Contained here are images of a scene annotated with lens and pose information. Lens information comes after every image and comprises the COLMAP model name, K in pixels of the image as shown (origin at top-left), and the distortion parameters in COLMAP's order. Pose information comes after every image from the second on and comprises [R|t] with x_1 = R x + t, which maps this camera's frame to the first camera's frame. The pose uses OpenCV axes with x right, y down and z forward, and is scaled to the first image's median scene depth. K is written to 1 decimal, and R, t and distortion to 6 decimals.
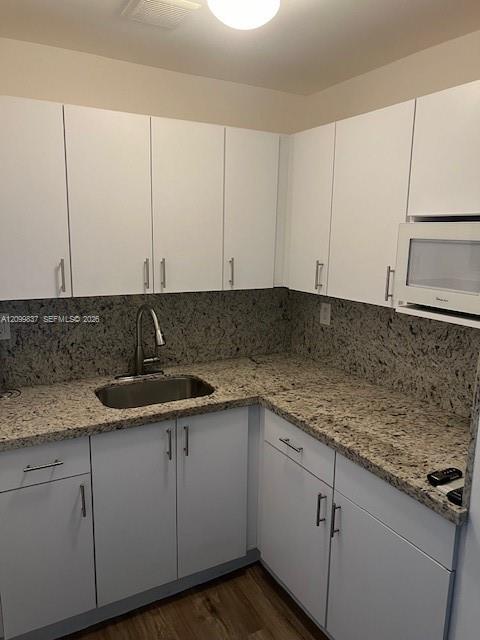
lens RADIAL K [[482.4, 0, 240.3], [0, 482.4, 322.3], [0, 0, 1]] dist [0.063831, -0.066144]
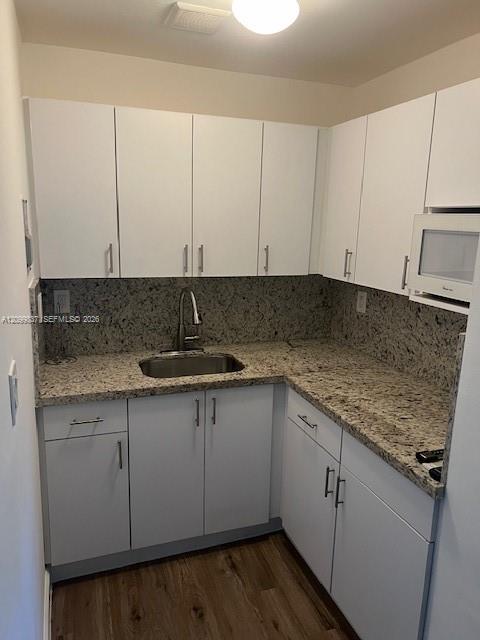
lens RADIAL K [[482.4, 0, 240.3], [0, 482.4, 322.3], [0, 0, 1]] dist [0.063831, -0.066144]
pose [[0.986643, 0.043412, -0.157005, 0.106563], [-0.039713, 0.998856, 0.026619, 0.010410], [0.157981, -0.020028, 0.987239, -0.069283]]
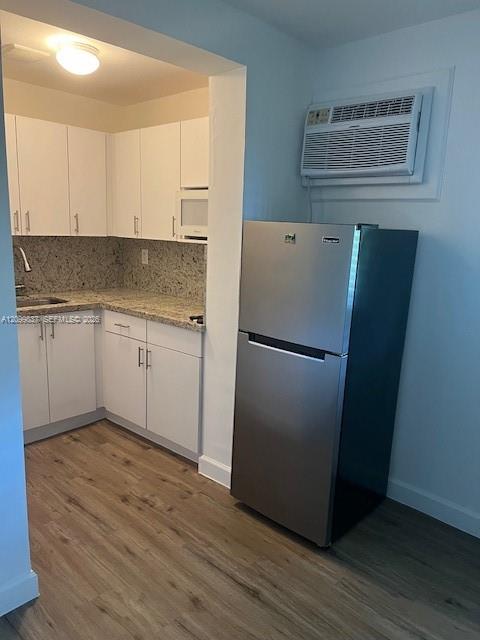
lens RADIAL K [[482.4, 0, 240.3], [0, 482.4, 322.3], [0, 0, 1]] dist [0.063831, -0.066144]
pose [[0.948704, -0.047979, 0.312503, -0.024306], [0.042430, 0.998798, 0.024537, 0.197915], [-0.313305, -0.010019, 0.949600, -0.623431]]
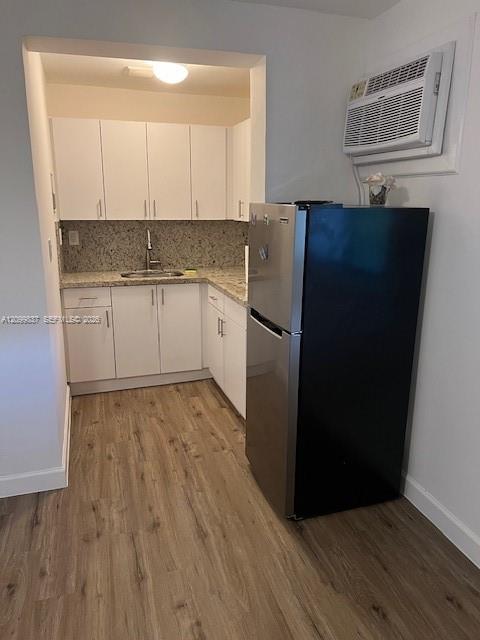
lens RADIAL K [[481.8, 0, 241.0], [0, 481.8, 317.3], [0, 0, 1]] dist [0.067437, -0.065302]
pose [[0.980601, 0.031715, -0.193431, 0.525652], [-0.023412, 0.998710, 0.045064, 0.218772], [0.194611, -0.039661, 0.980078, -0.744142]]
